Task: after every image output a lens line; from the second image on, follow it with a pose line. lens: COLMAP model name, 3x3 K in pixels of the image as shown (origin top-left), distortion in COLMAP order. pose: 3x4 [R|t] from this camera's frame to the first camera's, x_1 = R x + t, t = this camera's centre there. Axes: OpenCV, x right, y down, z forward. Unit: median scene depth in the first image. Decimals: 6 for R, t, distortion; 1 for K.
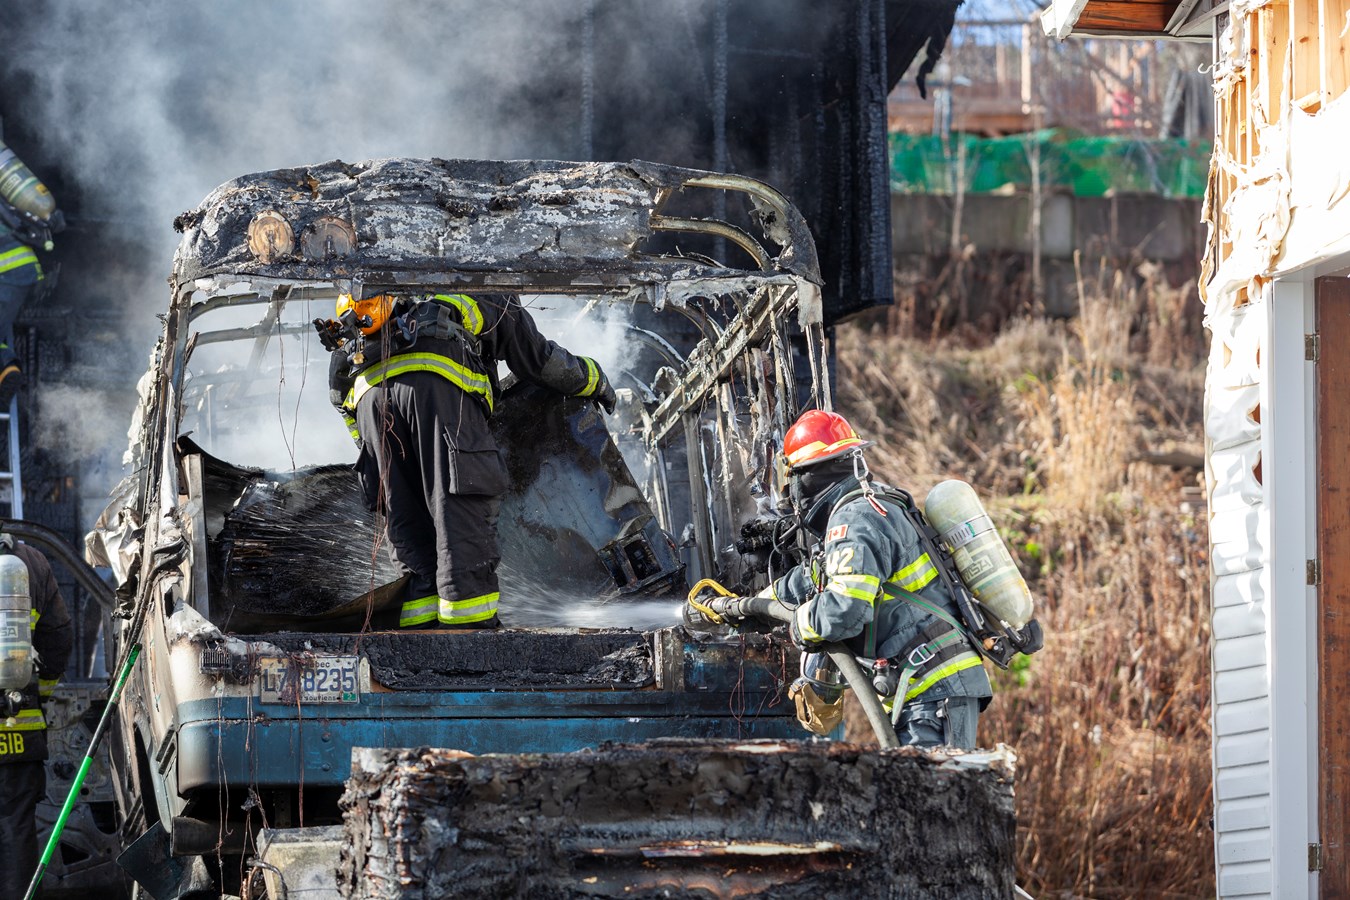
lens RADIAL K [[5886.8, 0, 675.0], [0, 5886.8, 450.0], [0, 0, 1]] dist [-0.033309, -3.869376]
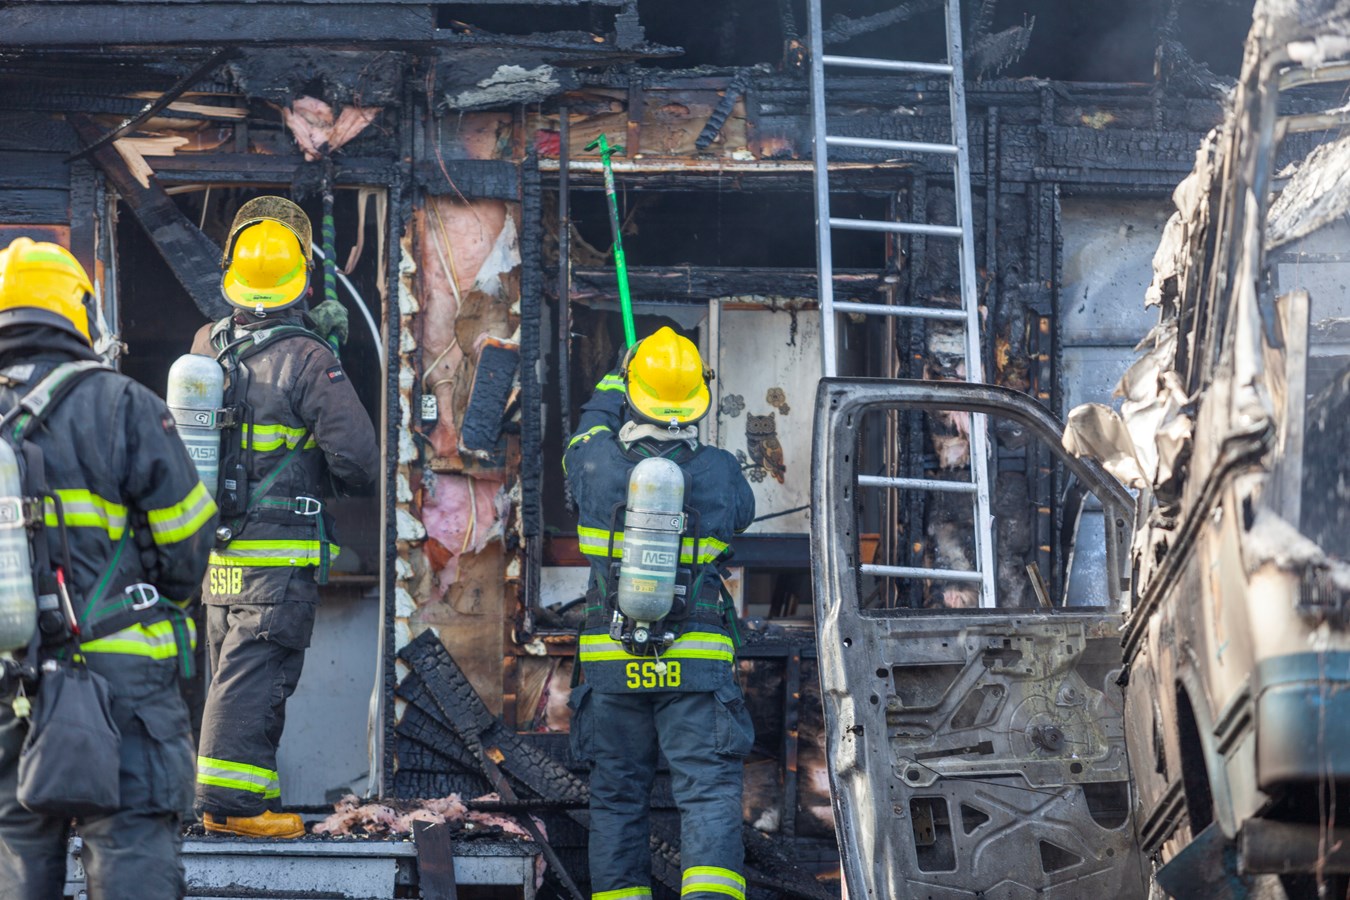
lens RADIAL K [[7869.7, 0, 675.0], [0, 7869.7, 450.0], [0, 0, 1]] dist [1.343634, -116.065510]
pose [[0.992318, 0.019297, -0.122198, -0.038895], [-0.016265, 0.999536, 0.025759, -0.004178], [0.122639, -0.023573, 0.992171, 0.066797]]
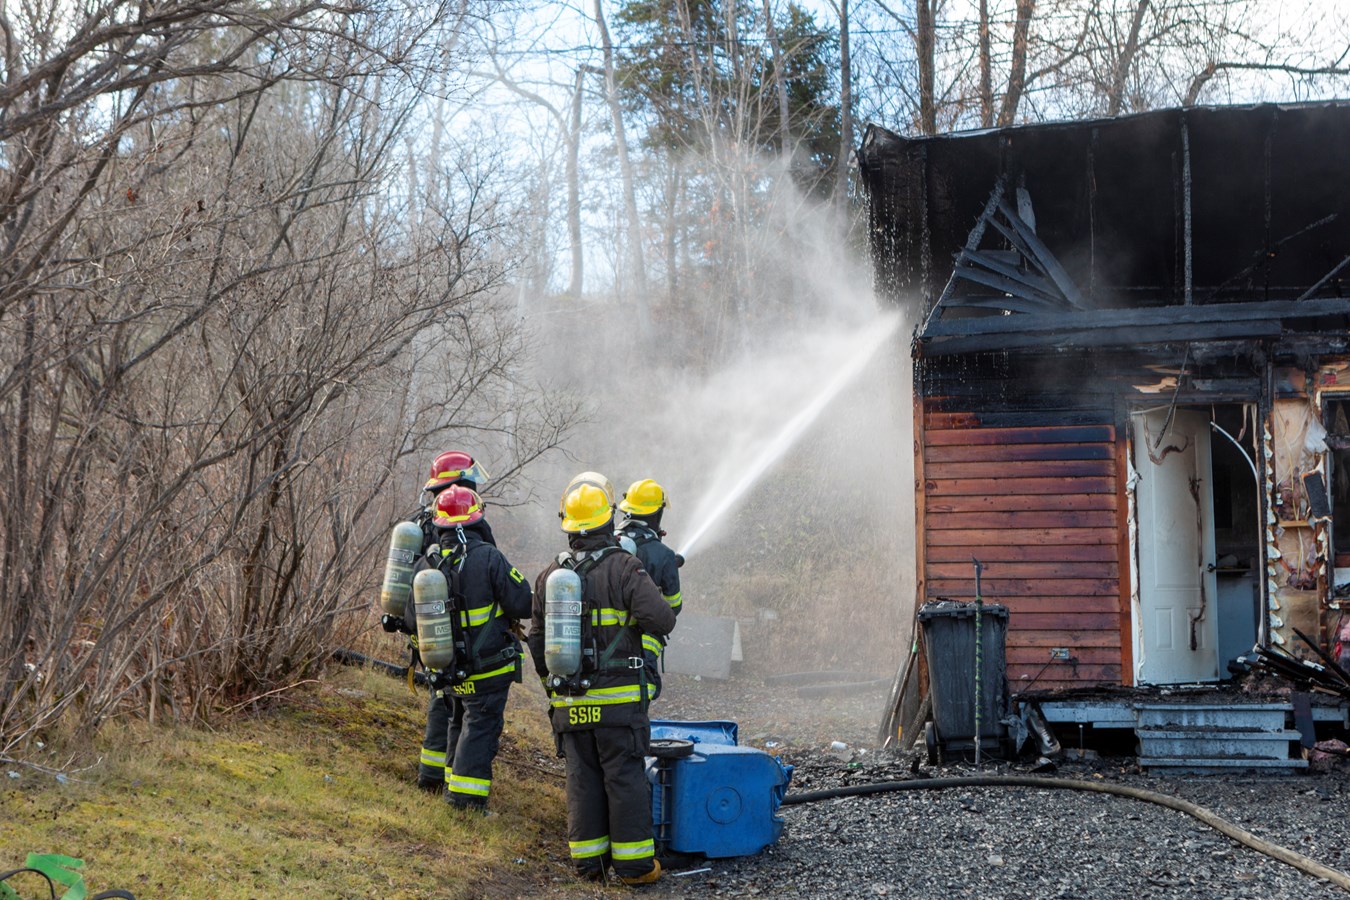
lens RADIAL K [[2109.8, 0, 675.0], [0, 2109.8, 450.0], [0, 0, 1]] dist [0.027552, 0.073100]
pose [[0.943552, -0.015971, -0.330839, -0.188065], [0.024485, 0.999467, 0.021582, -0.017594], [0.330318, -0.028464, 0.943440, 0.530686]]
